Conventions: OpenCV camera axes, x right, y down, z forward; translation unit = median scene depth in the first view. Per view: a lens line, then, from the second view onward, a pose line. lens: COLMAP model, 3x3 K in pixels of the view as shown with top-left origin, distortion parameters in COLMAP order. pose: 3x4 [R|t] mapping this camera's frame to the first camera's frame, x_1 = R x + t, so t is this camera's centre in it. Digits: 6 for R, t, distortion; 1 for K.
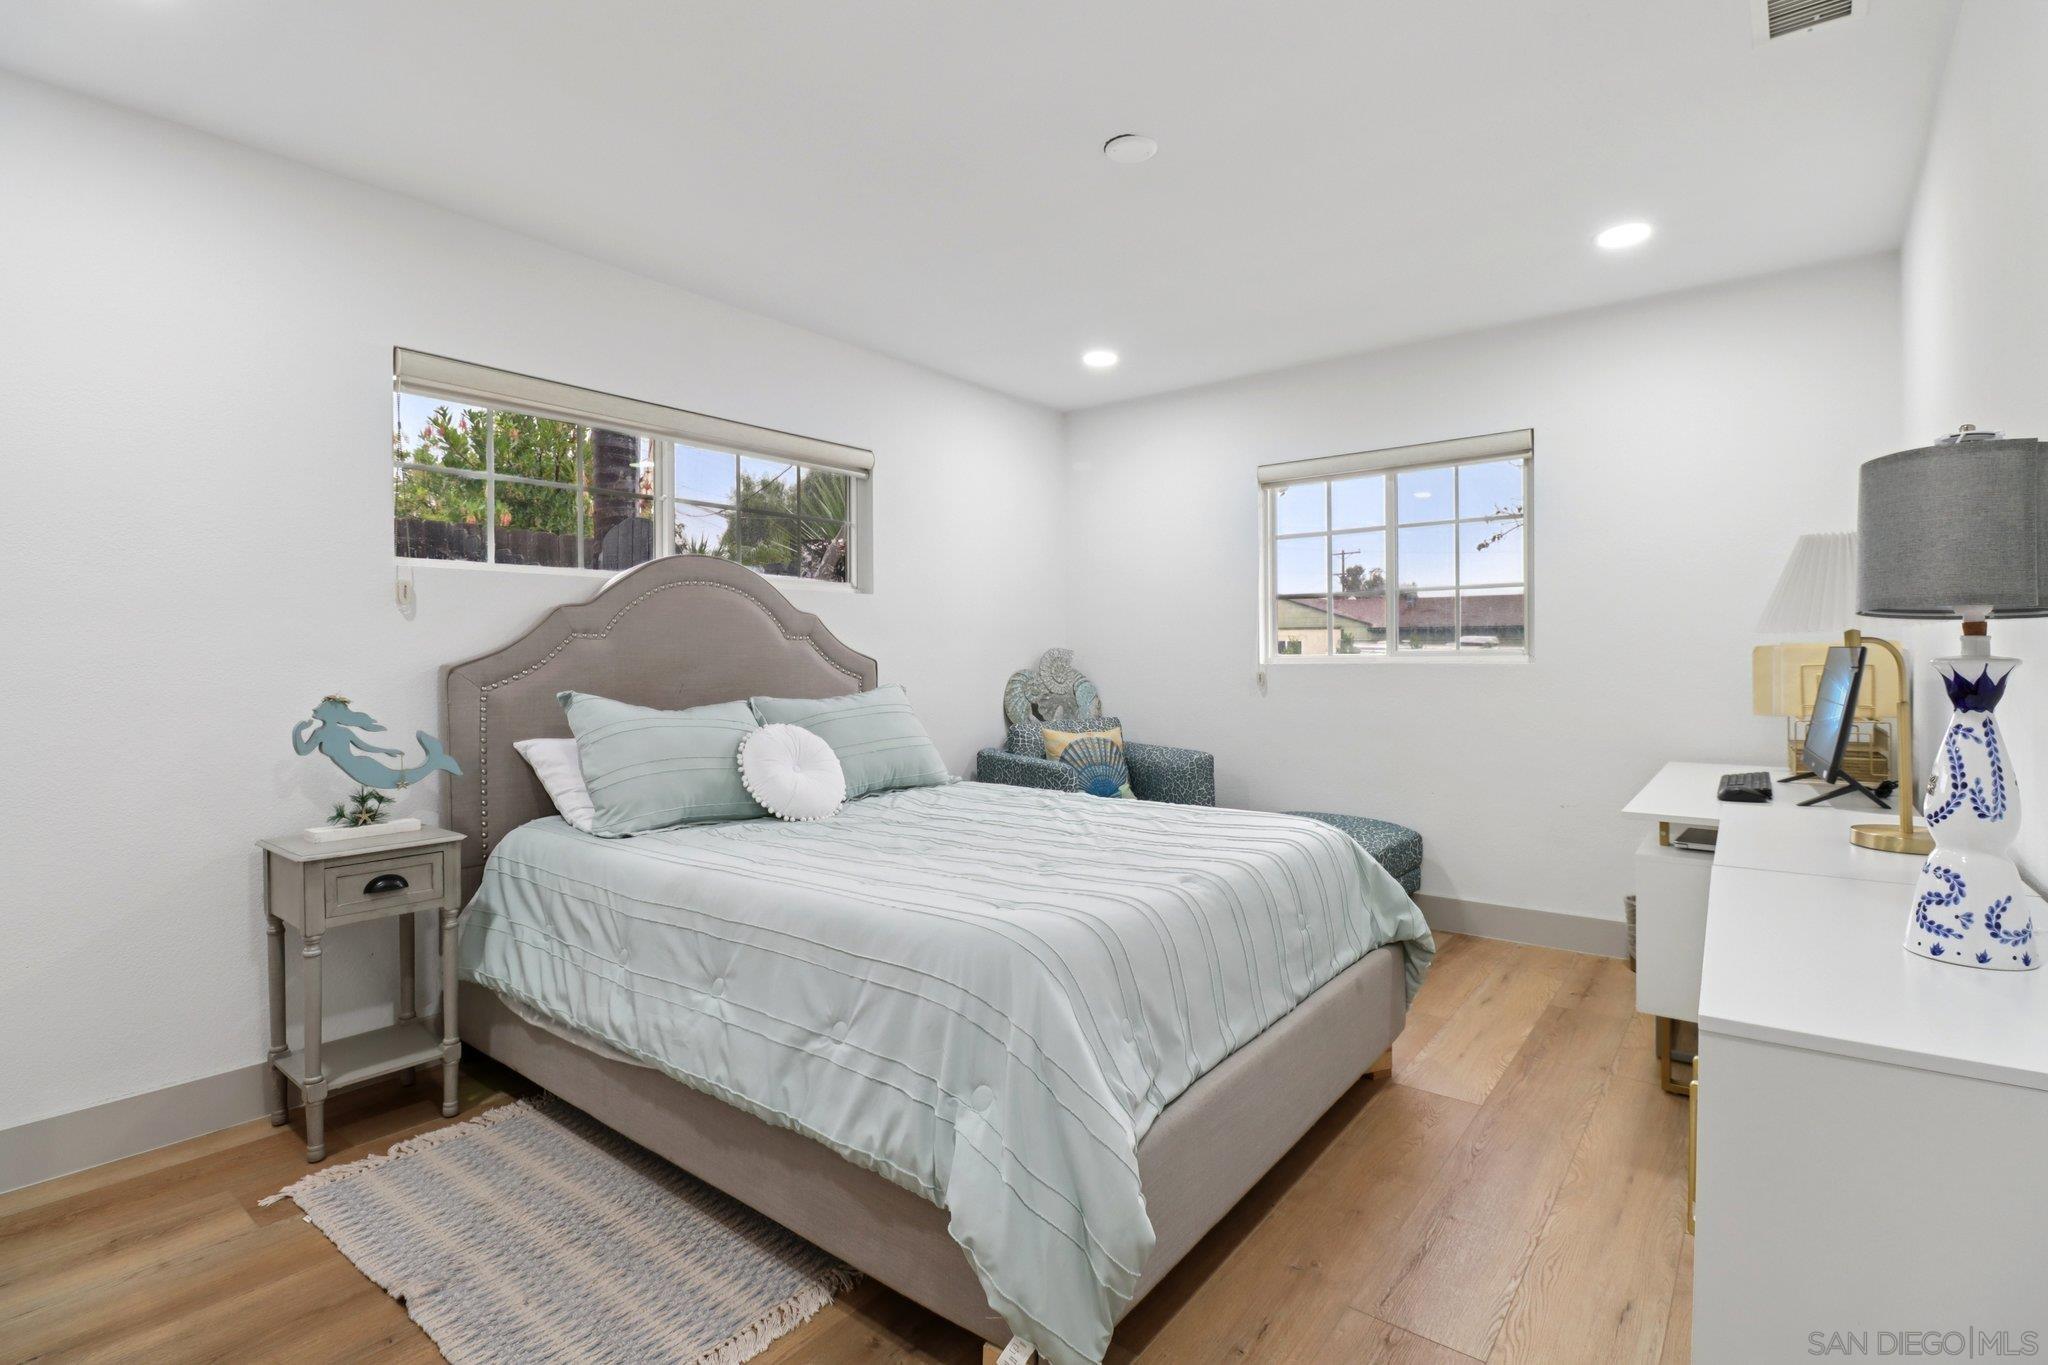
lens RADIAL K [[968.8, 0, 1030.8], [0, 968.8, 648.8], [0, 0, 1]] dist [0.019530, -0.014829]
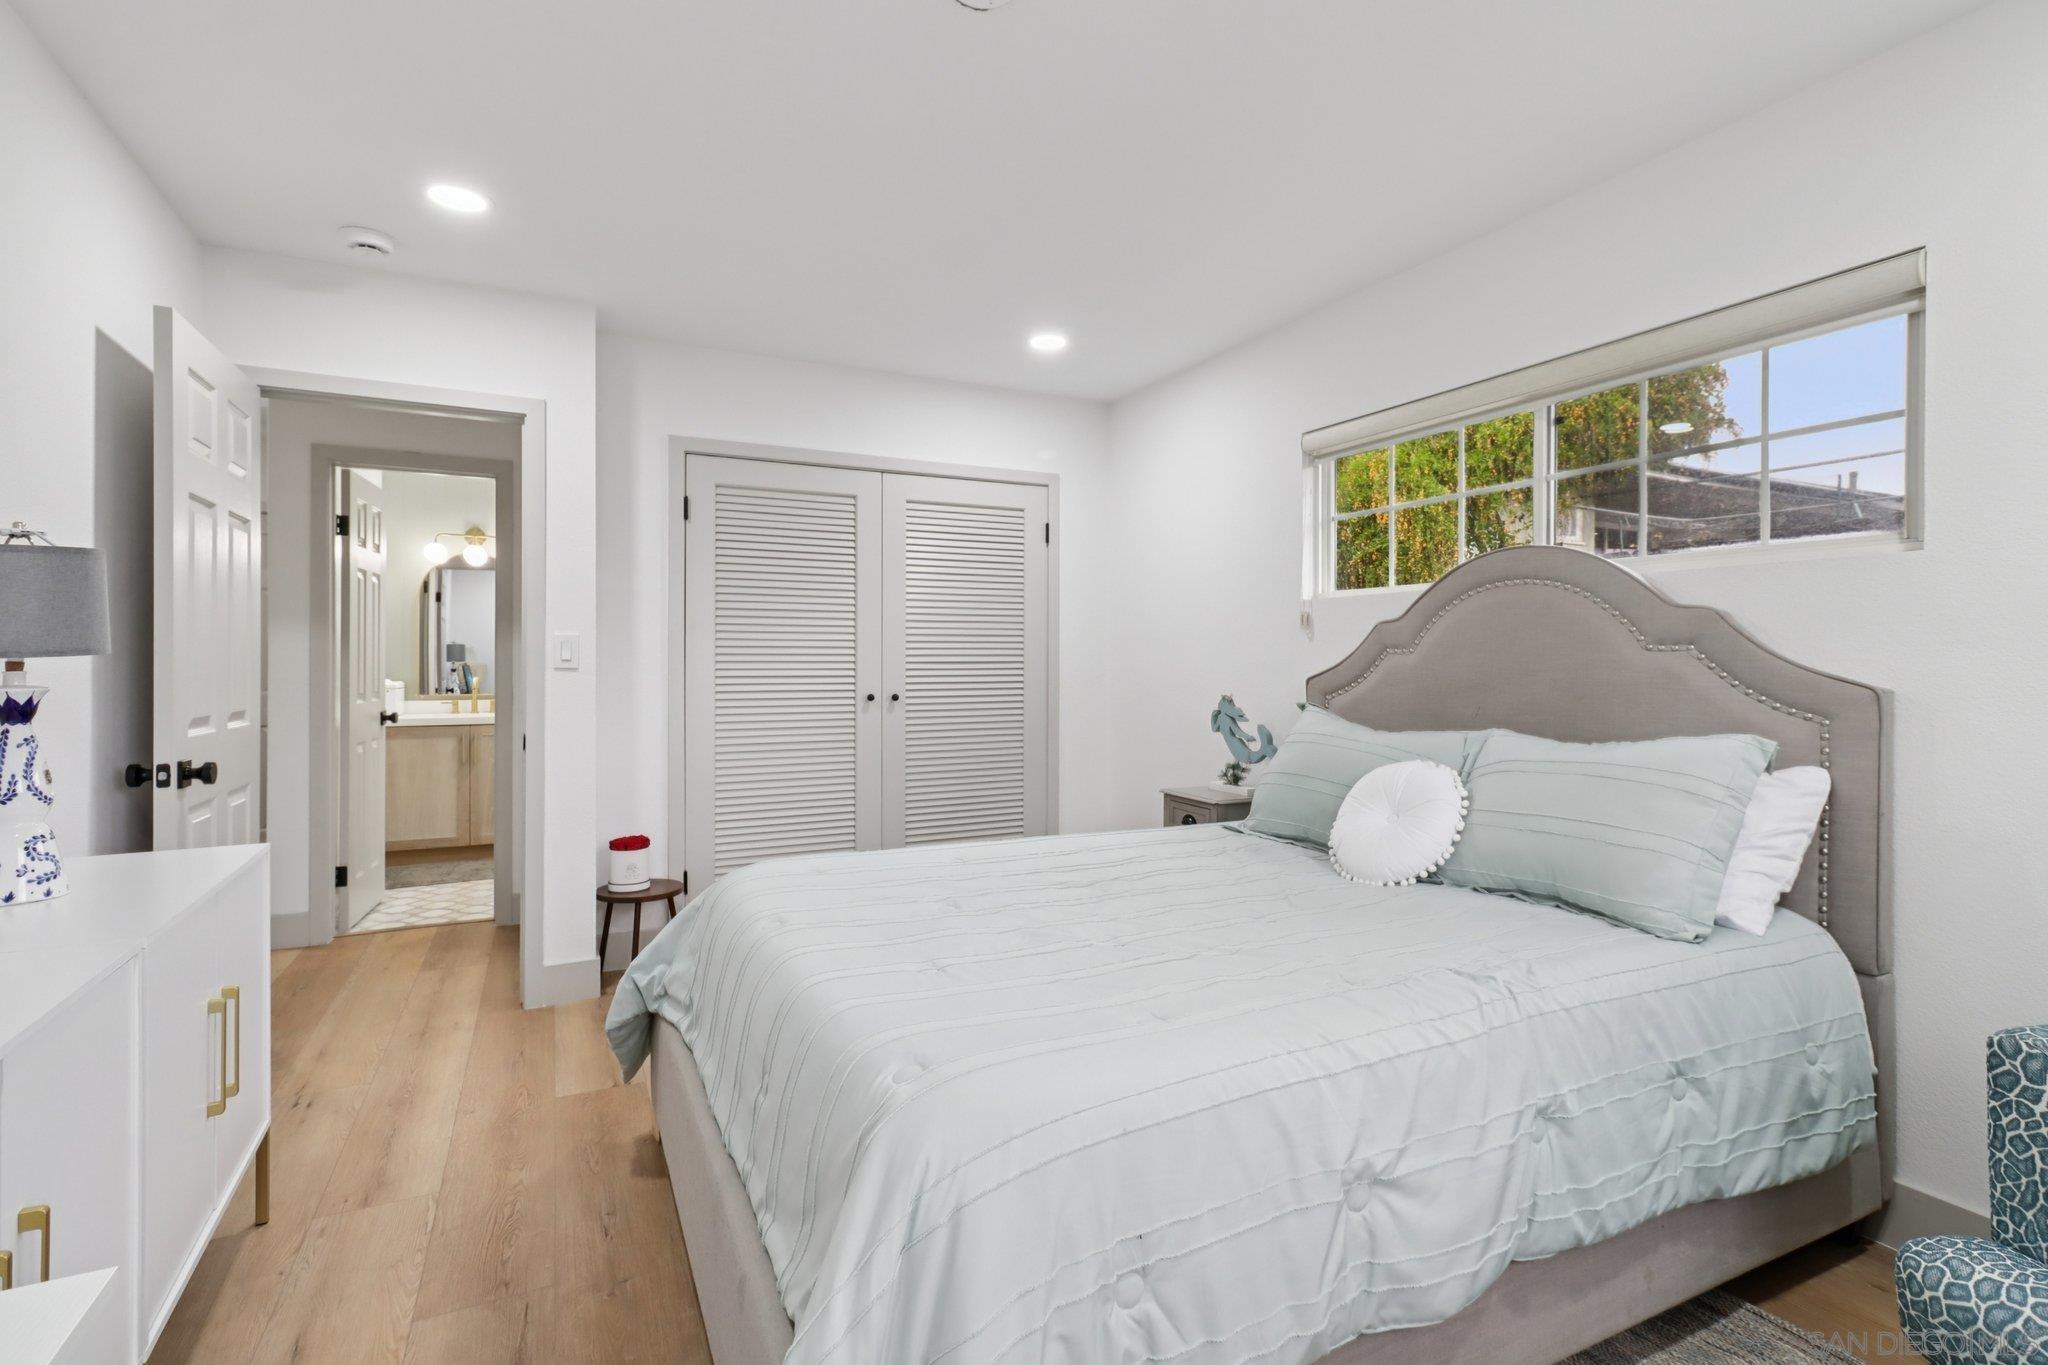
lens RADIAL K [[968.8, 0, 1030.8], [0, 968.8, 648.8], [0, 0, 1]] dist [0.019530, -0.014829]
pose [[-0.431095, -0.007802, -0.902273, 0.635603], [0.005346, 0.999923, -0.011200, -0.007939], [0.902291, -0.009652, -0.431020, 1.129939]]
